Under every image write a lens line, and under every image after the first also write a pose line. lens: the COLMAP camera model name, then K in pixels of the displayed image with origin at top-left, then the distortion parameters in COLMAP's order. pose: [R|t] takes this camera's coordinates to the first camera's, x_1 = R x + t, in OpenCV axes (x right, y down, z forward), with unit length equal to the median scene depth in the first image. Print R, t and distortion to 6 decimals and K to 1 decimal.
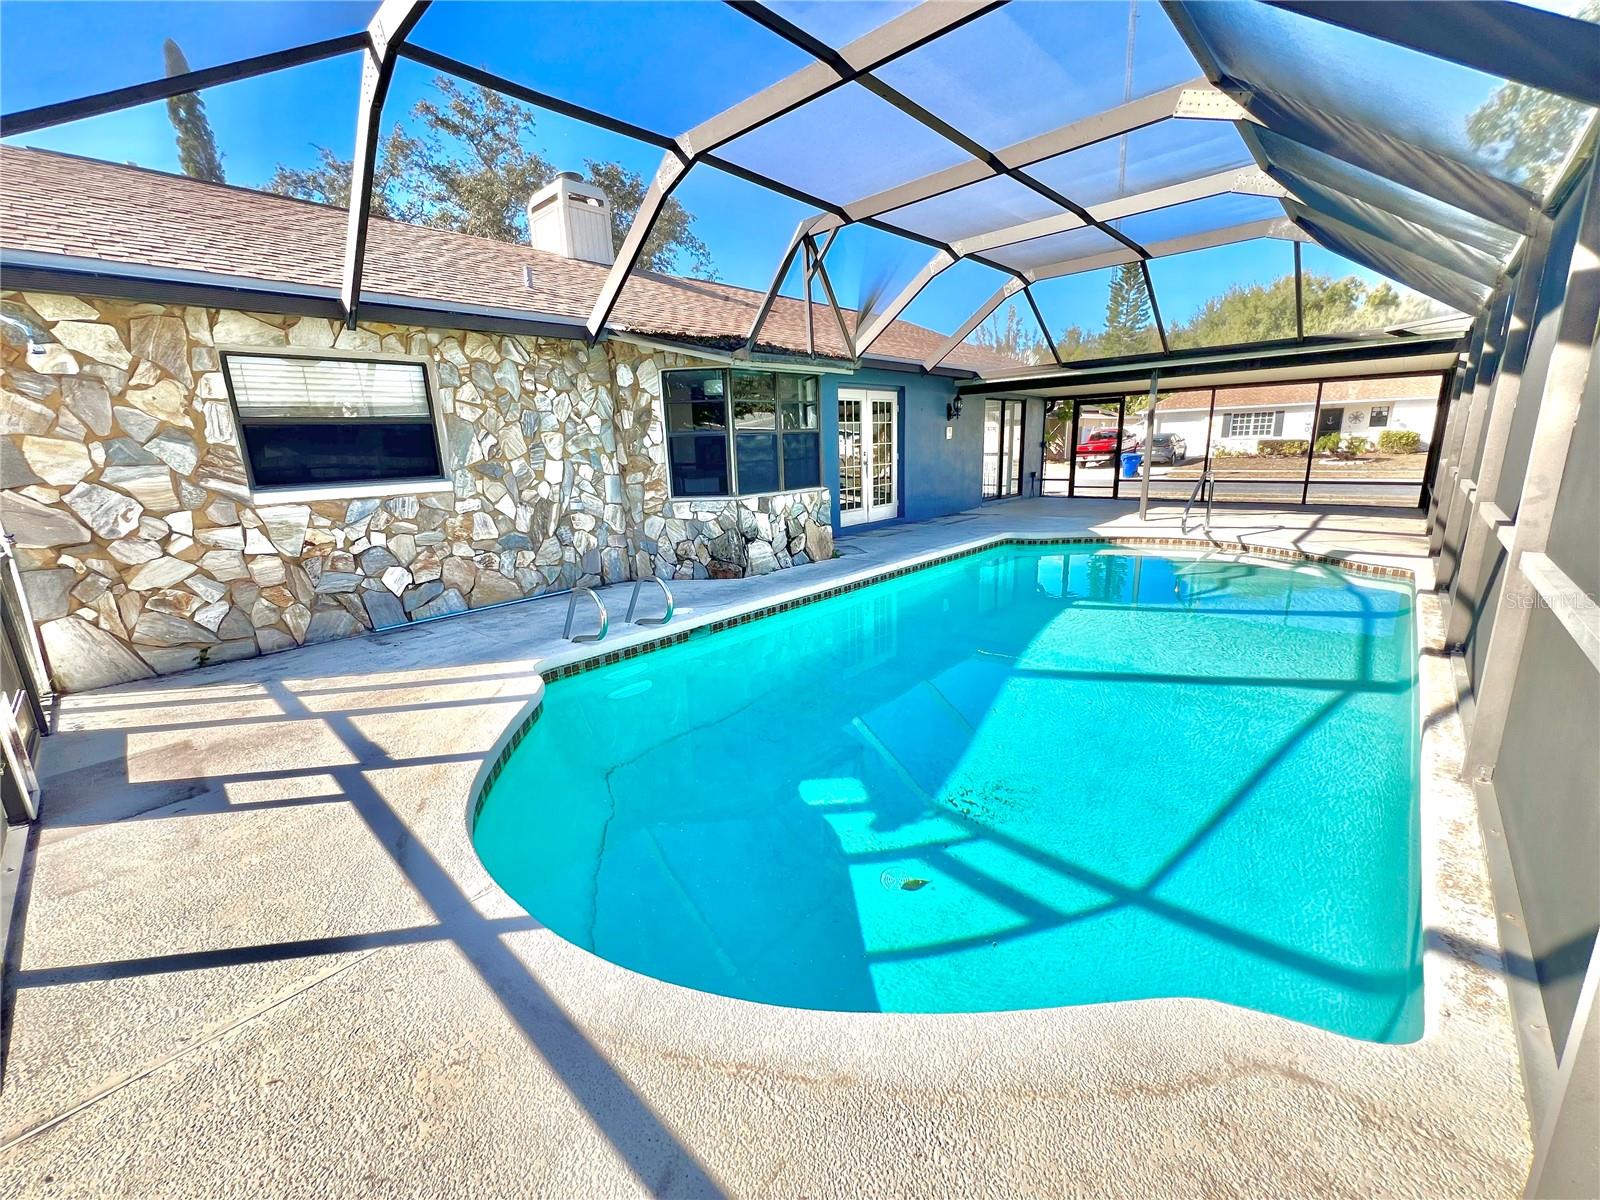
lens RADIAL K [[639.7, 0, 797.8], [0, 639.7, 591.7], [0, 0, 1]] dist [-0.002885, -0.000111]
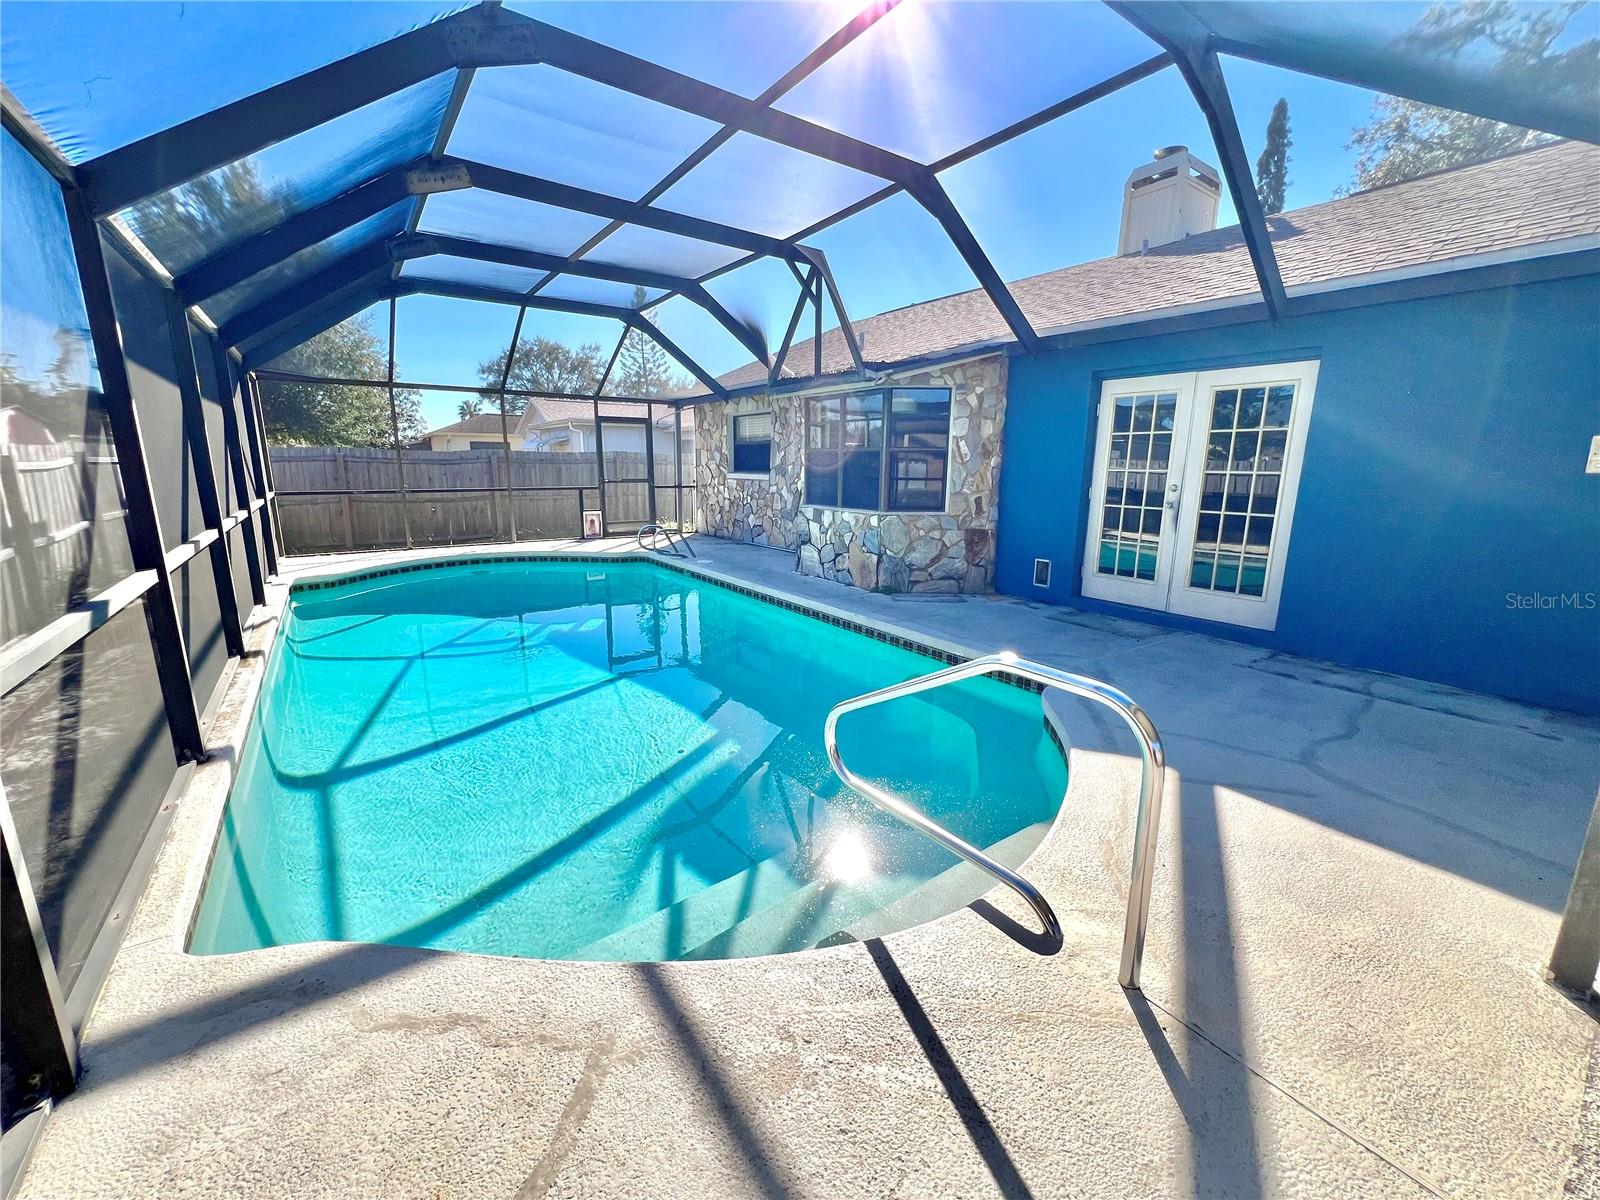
lens RADIAL K [[639.7, 0, 796.9], [0, 639.7, 598.4], [0, 0, 1]] dist [-0.002885, -0.000111]
pose [[-0.198175, 0.239349, -0.950494, 1.203541], [-0.221207, 0.933787, 0.281263, -0.351580], [0.954879, 0.265995, -0.132107, 1.316889]]
